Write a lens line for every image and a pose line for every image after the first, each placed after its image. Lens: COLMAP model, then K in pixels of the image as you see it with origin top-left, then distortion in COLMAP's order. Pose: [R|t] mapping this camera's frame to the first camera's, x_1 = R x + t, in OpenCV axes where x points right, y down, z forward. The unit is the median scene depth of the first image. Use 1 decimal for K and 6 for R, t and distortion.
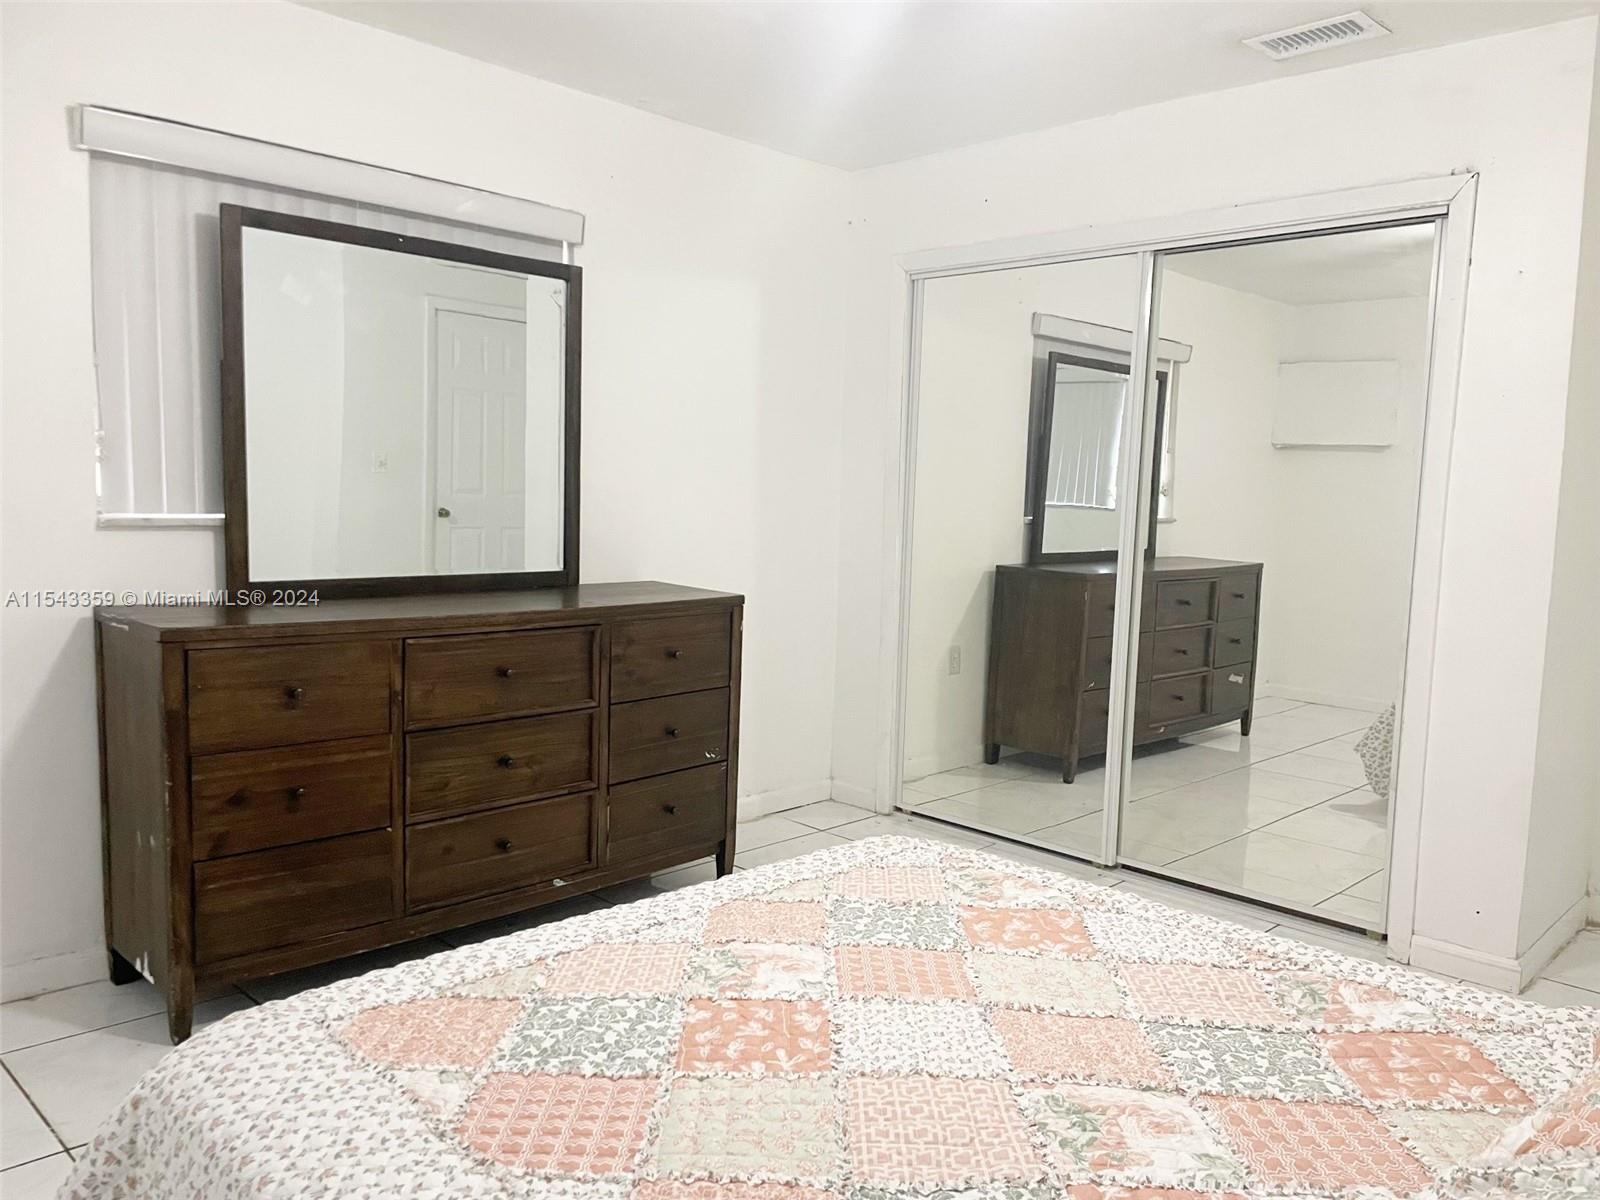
lens RADIAL K [[1206.7, 0, 808.8], [0, 1206.7, 607.6], [0, 0, 1]] dist [0.050459, -0.070547]
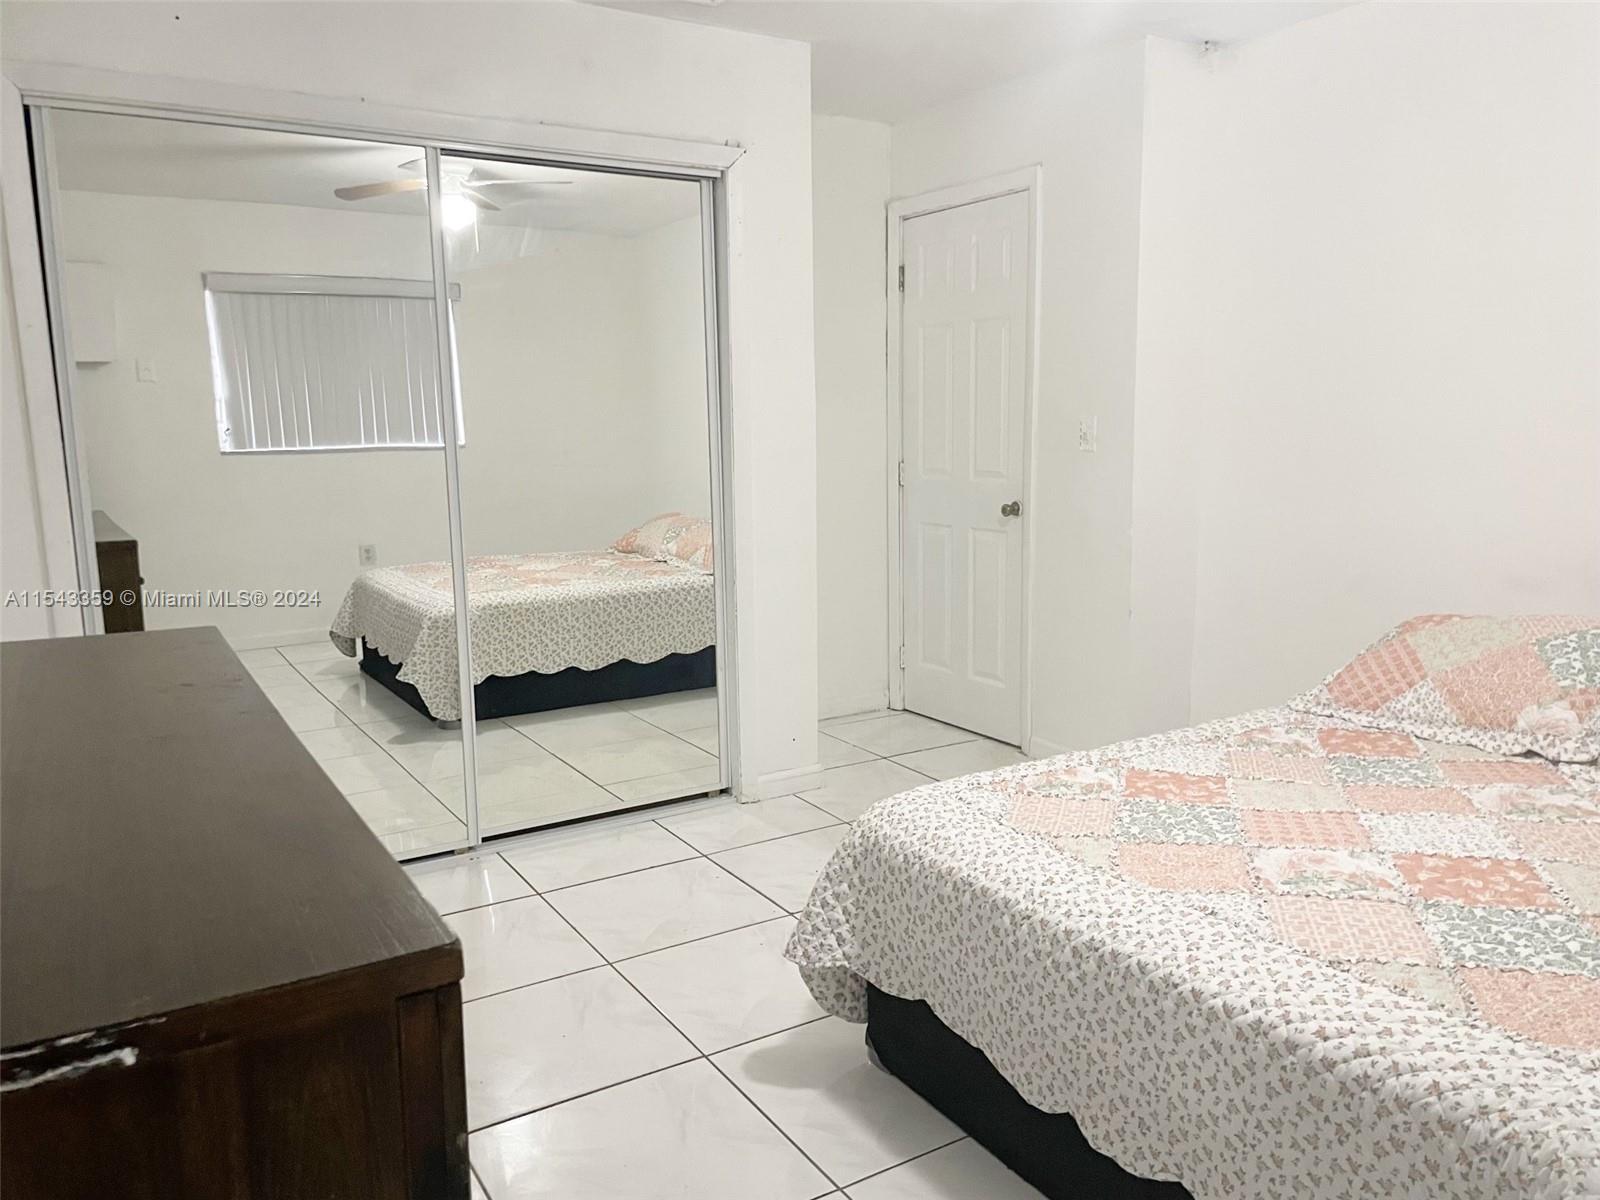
lens RADIAL K [[1206.7, 0, 803.2], [0, 1206.7, 600.9], [0, 0, 1]] dist [0.050459, -0.070547]
pose [[0.239315, -0.179577, 0.954191, -0.727445], [0.119179, 0.980749, 0.154684, -0.104365], [-0.963600, 0.076701, 0.256109, 0.728582]]
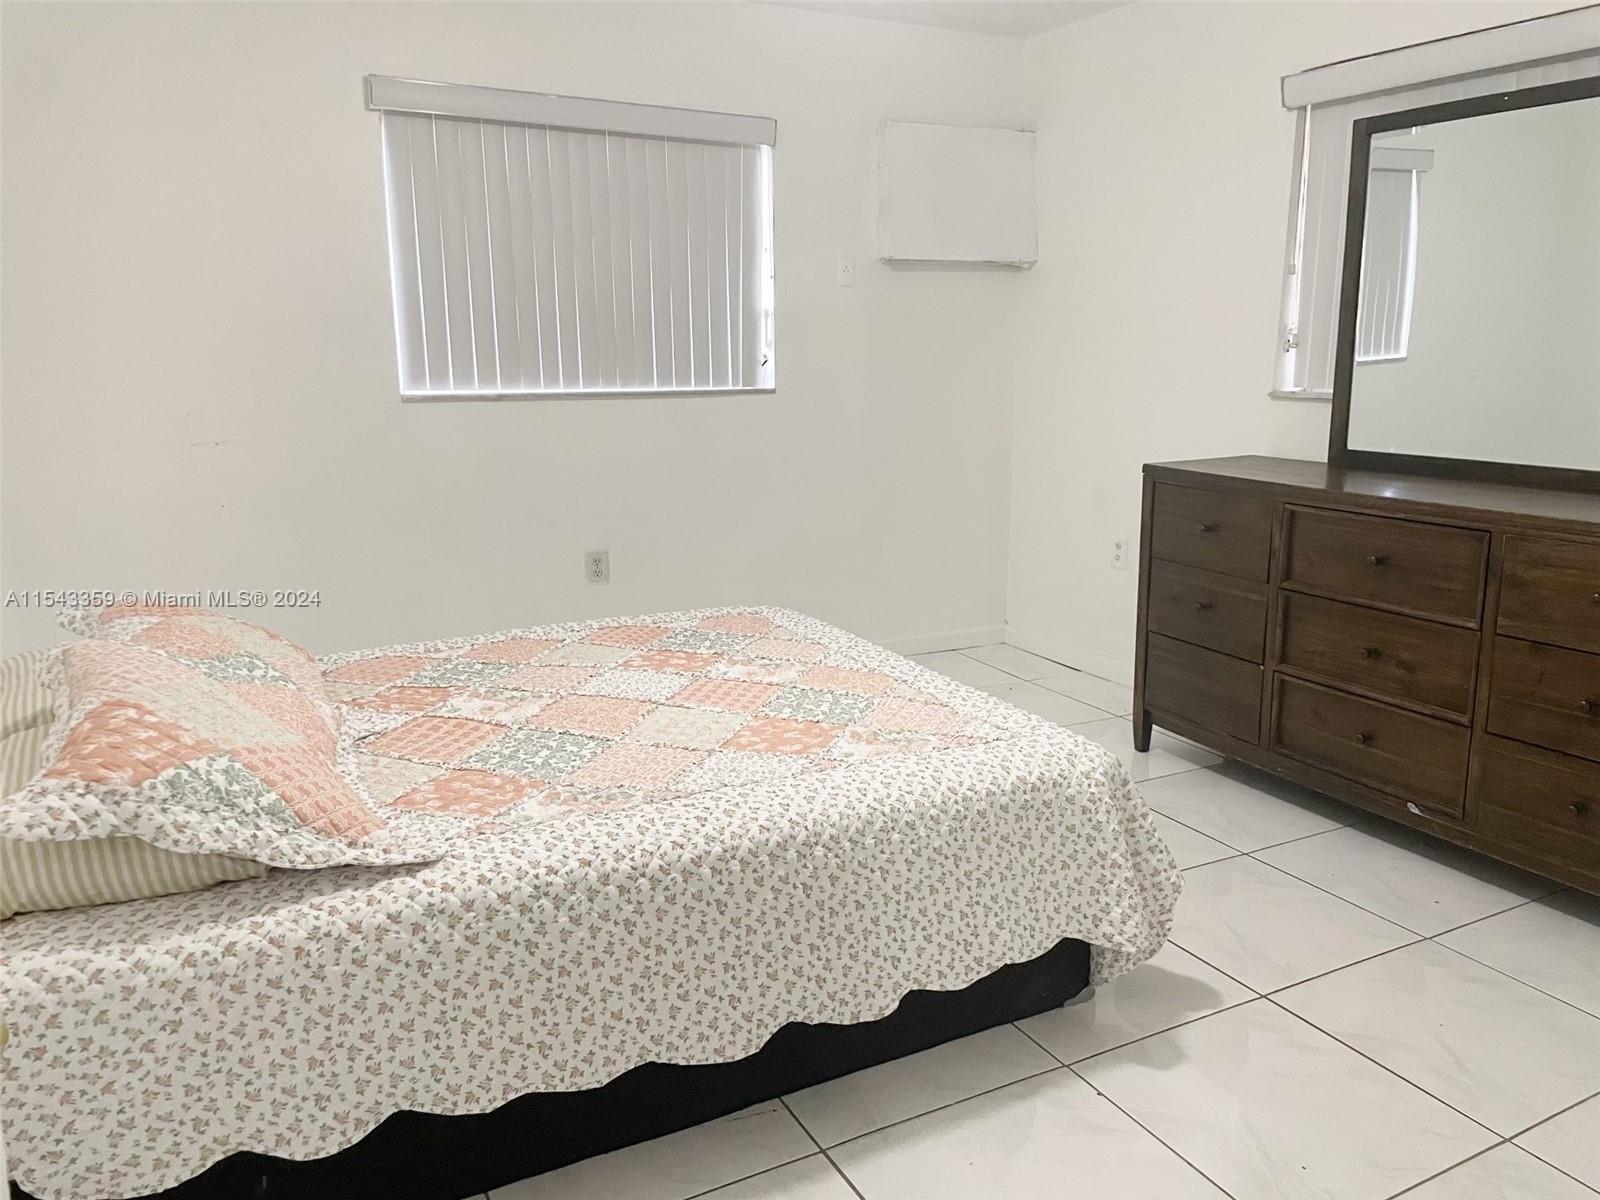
lens RADIAL K [[1206.7, 0, 805.2], [0, 1206.7, 593.8], [0, 0, 1]] dist [0.050459, -0.070547]
pose [[-0.301199, 0.170517, -0.938191, 0.894635], [-0.102107, 0.972457, 0.209525, -0.086394], [0.948079, 0.158904, -0.275492, 0.940689]]
